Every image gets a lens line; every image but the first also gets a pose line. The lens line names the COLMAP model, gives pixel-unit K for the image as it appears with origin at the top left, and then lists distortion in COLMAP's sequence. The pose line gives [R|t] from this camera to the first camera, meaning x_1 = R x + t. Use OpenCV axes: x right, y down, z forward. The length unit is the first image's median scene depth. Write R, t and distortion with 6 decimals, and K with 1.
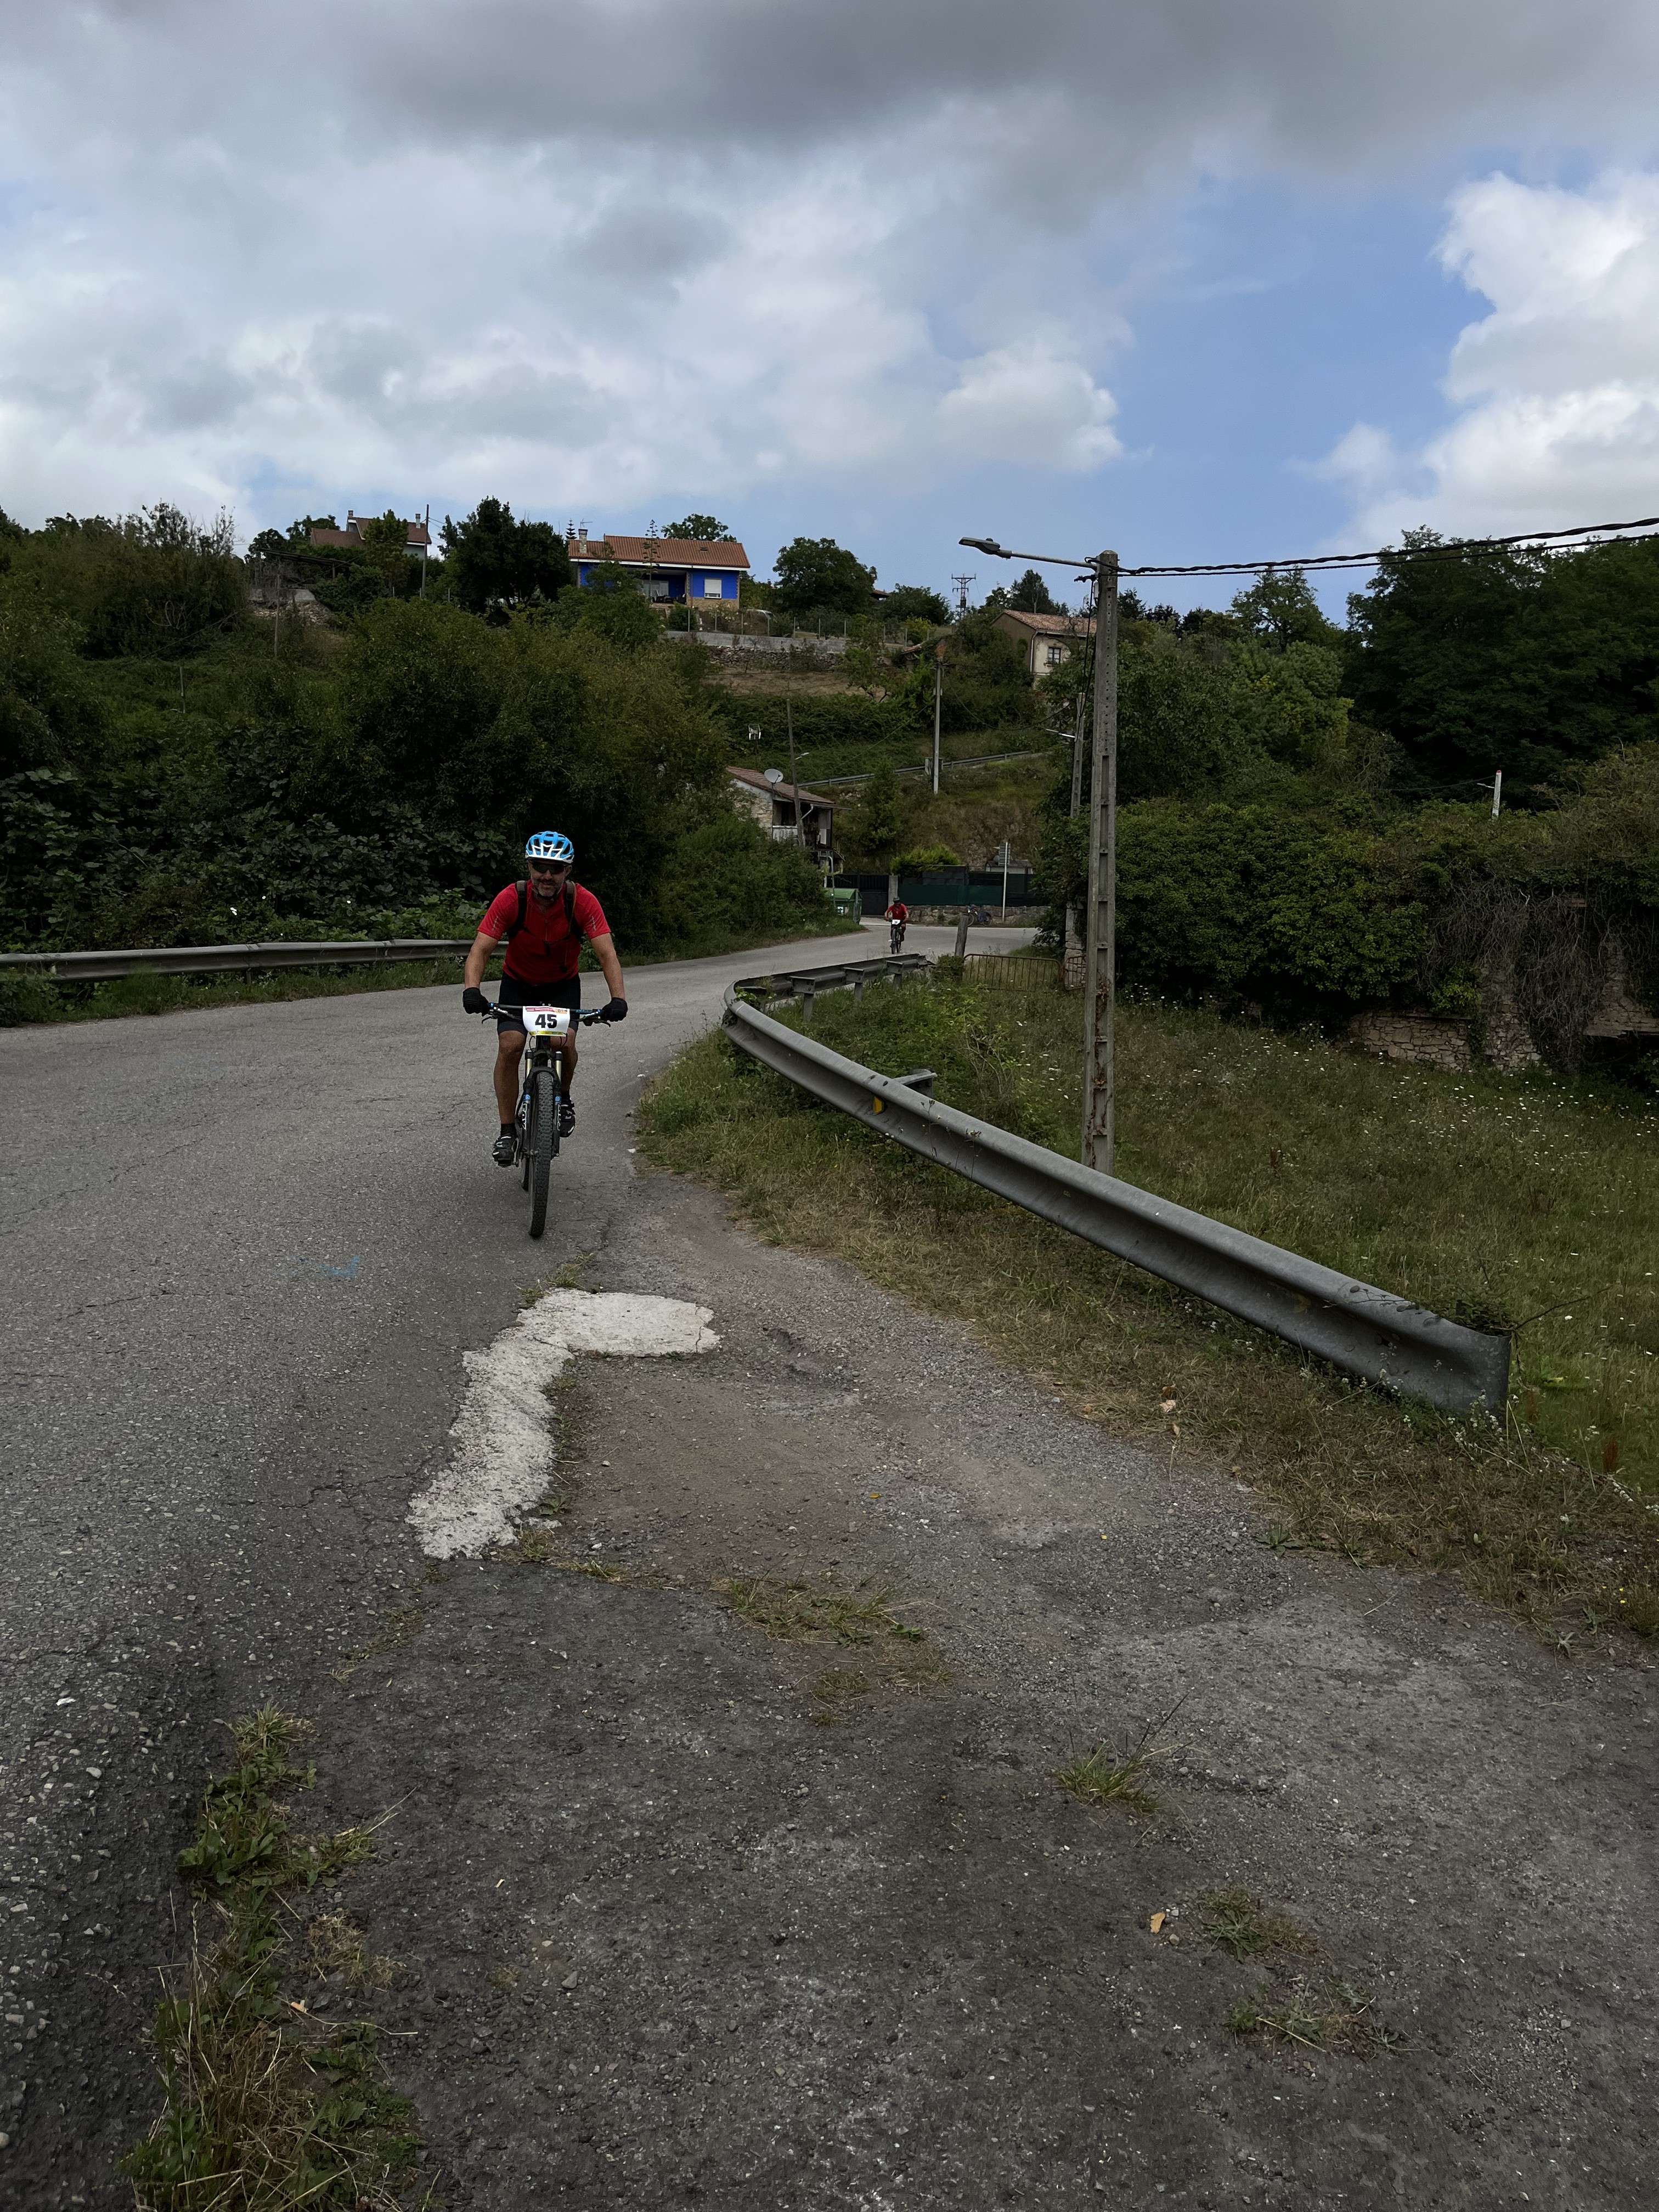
lens RADIAL K [[1606.6, 0, 829.5], [0, 1606.6, 1106.0], [0, 0, 1]] dist [0.050767, -0.063908]
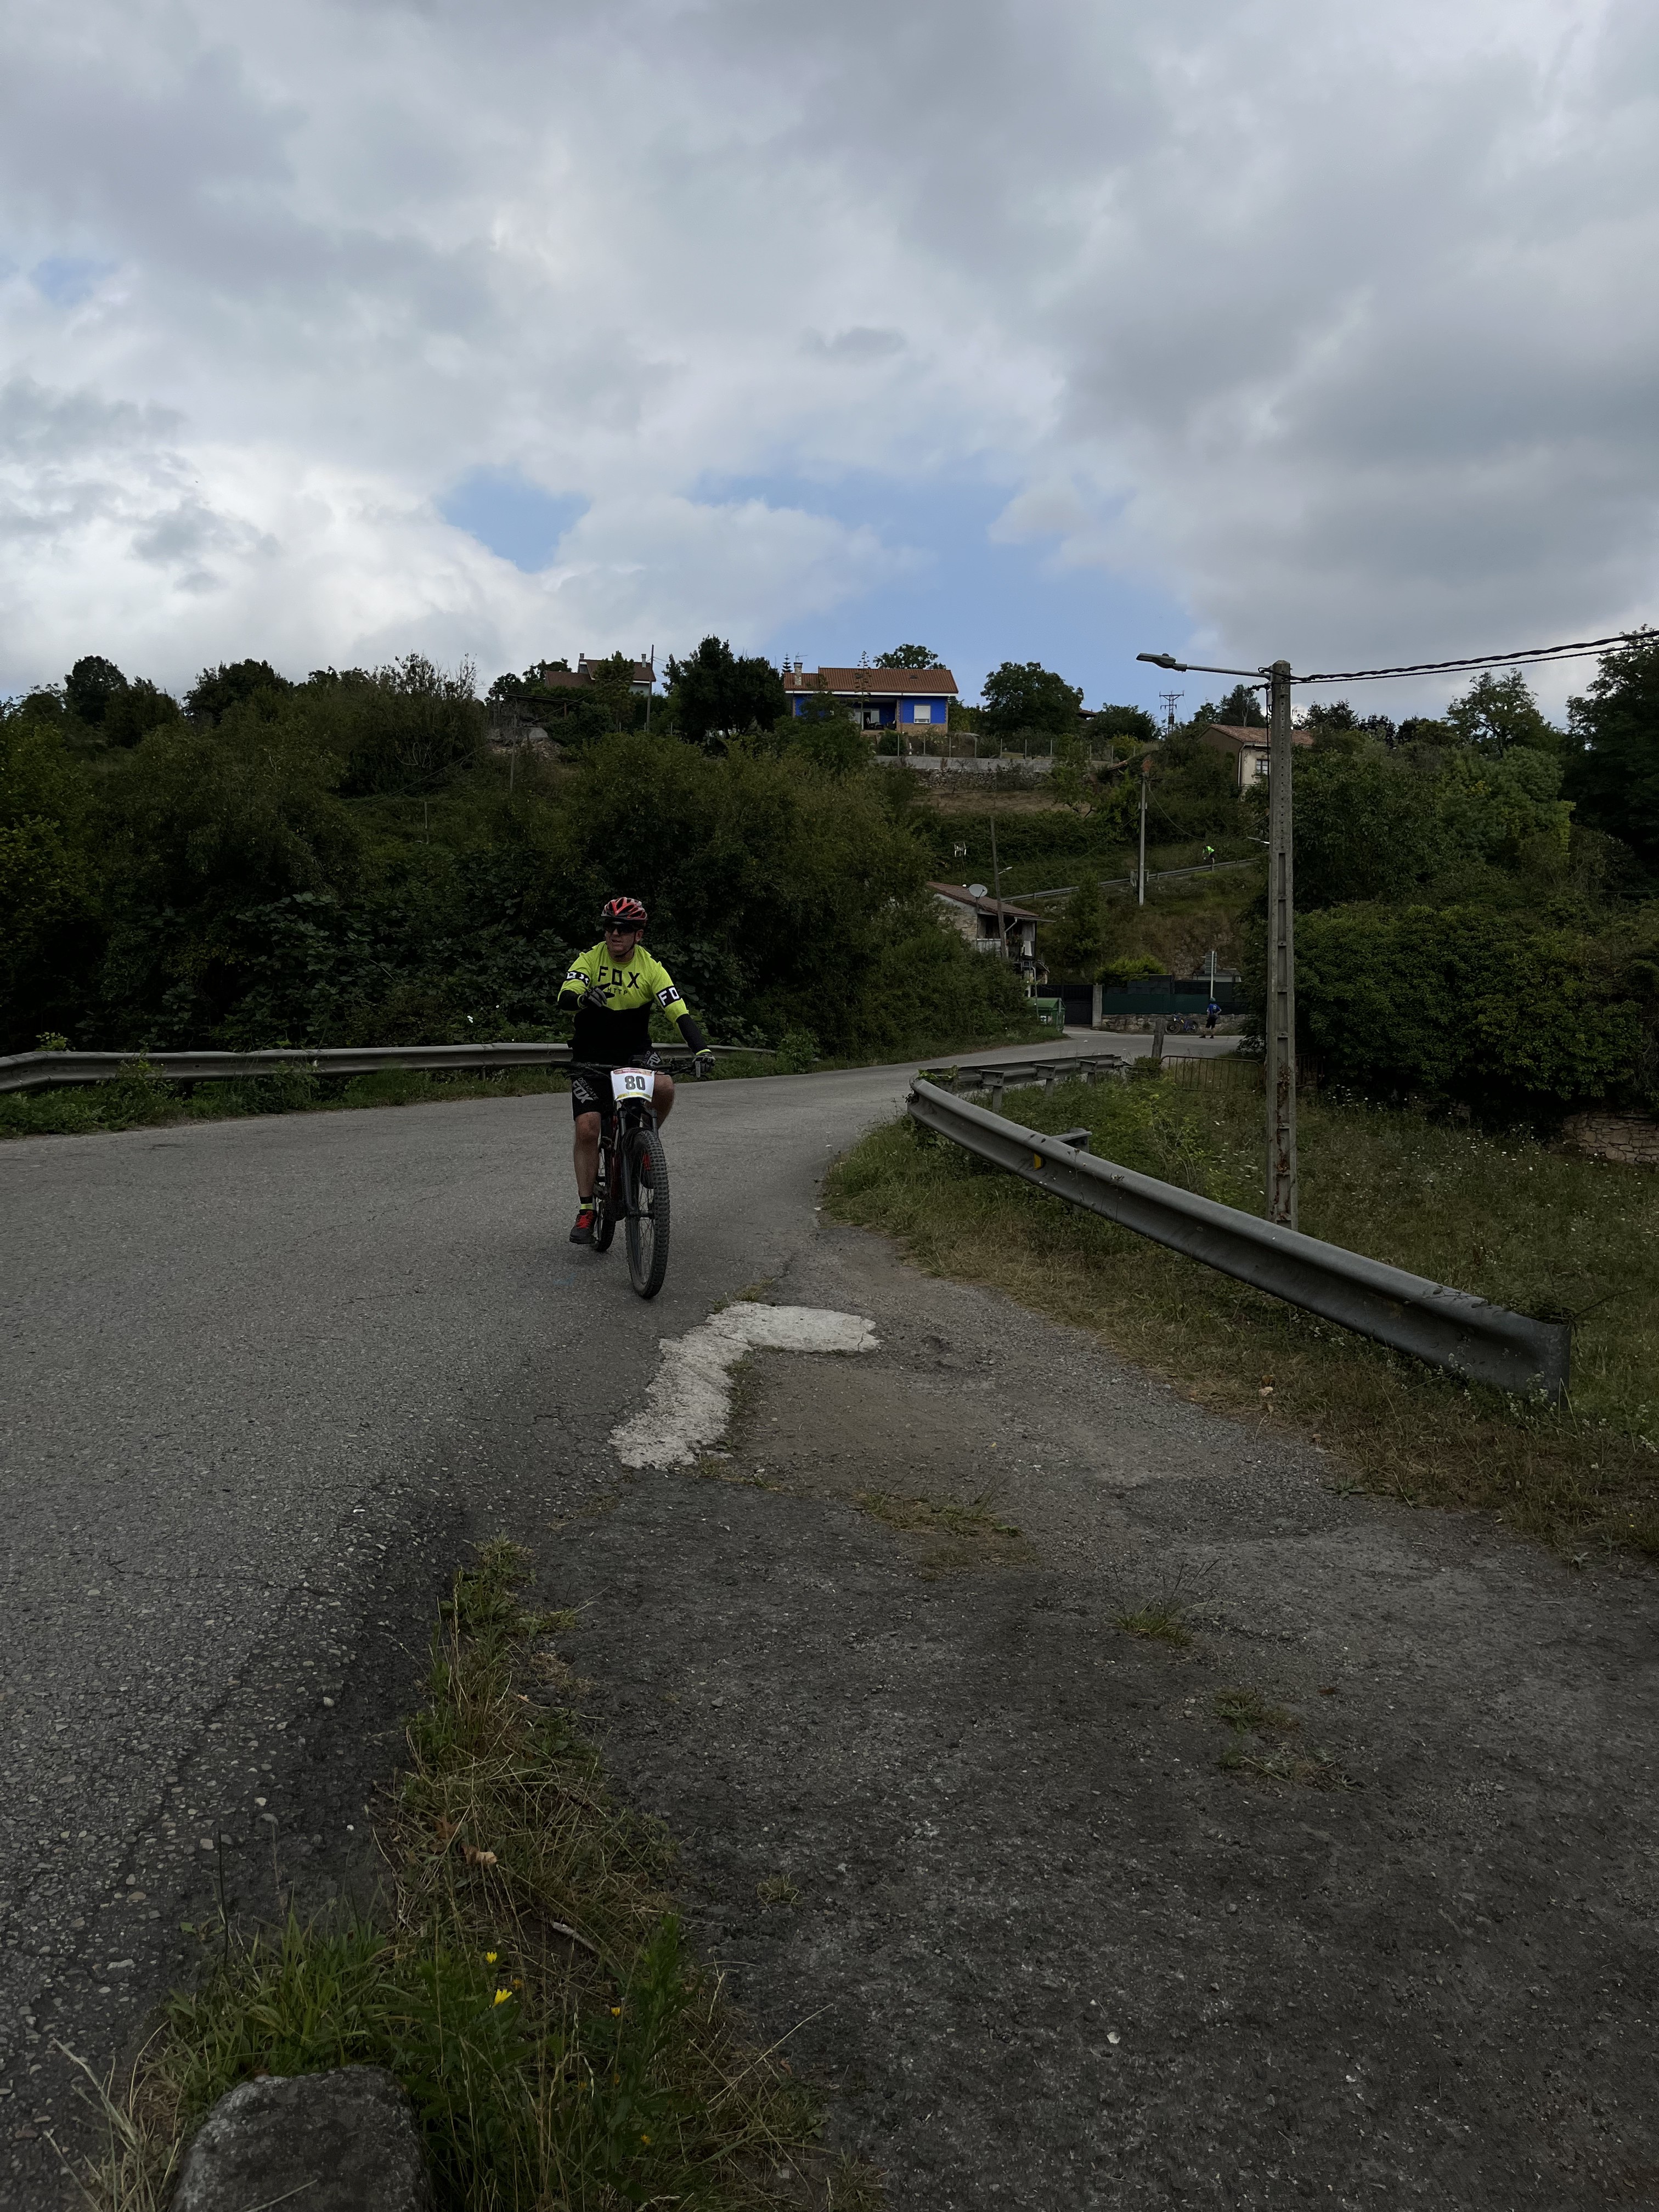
lens RADIAL K [[1607.4, 0, 845.4], [0, 1607.4, 1098.6], [0, 0, 1]] dist [0.061245, -0.082048]
pose [[0.992770, -0.003160, -0.119988, 0.009278], [-0.005981, 0.997110, -0.075741, 0.011927], [0.119880, 0.075912, 0.989882, -0.030611]]
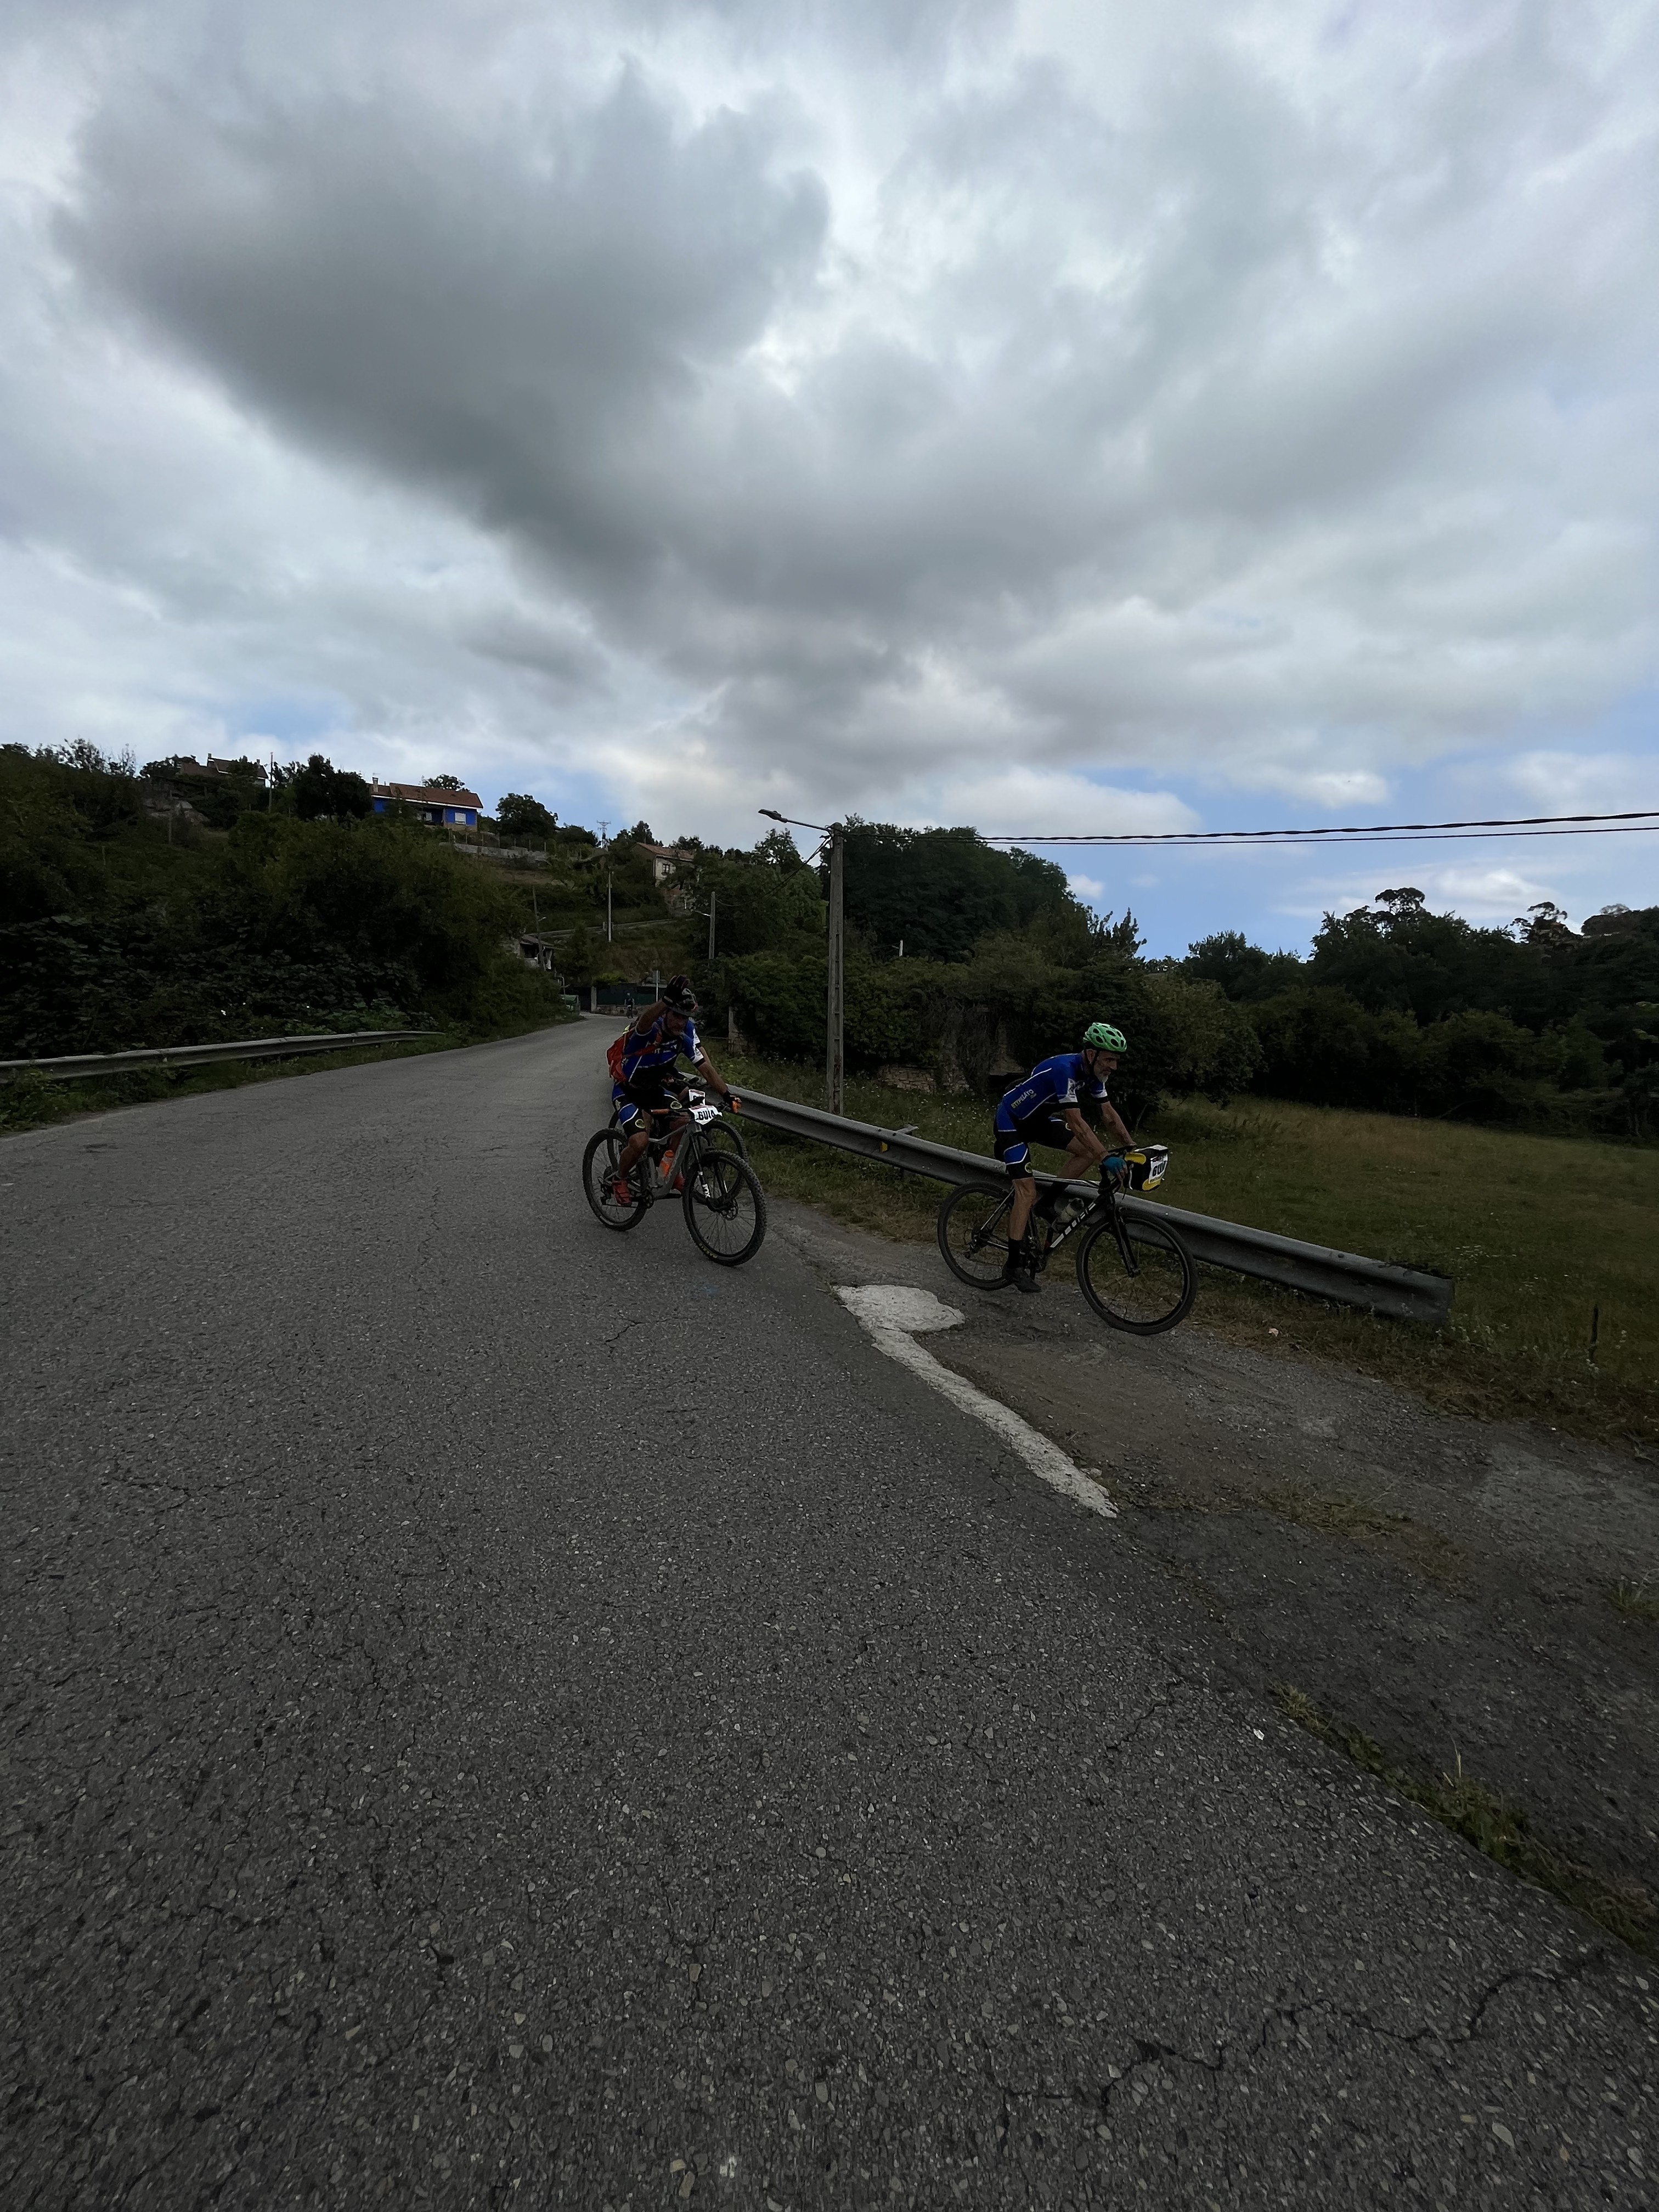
lens RADIAL K [[869.5, 0, 811.9], [0, 869.5, 1099.7], [0, 0, 1]] dist [-0.001549, -0.000140]
pose [[0.947764, -0.028791, 0.317669, -0.097988], [0.032703, 0.999441, -0.006987, -0.013559], [-0.317290, 0.017011, 0.948176, 0.044659]]
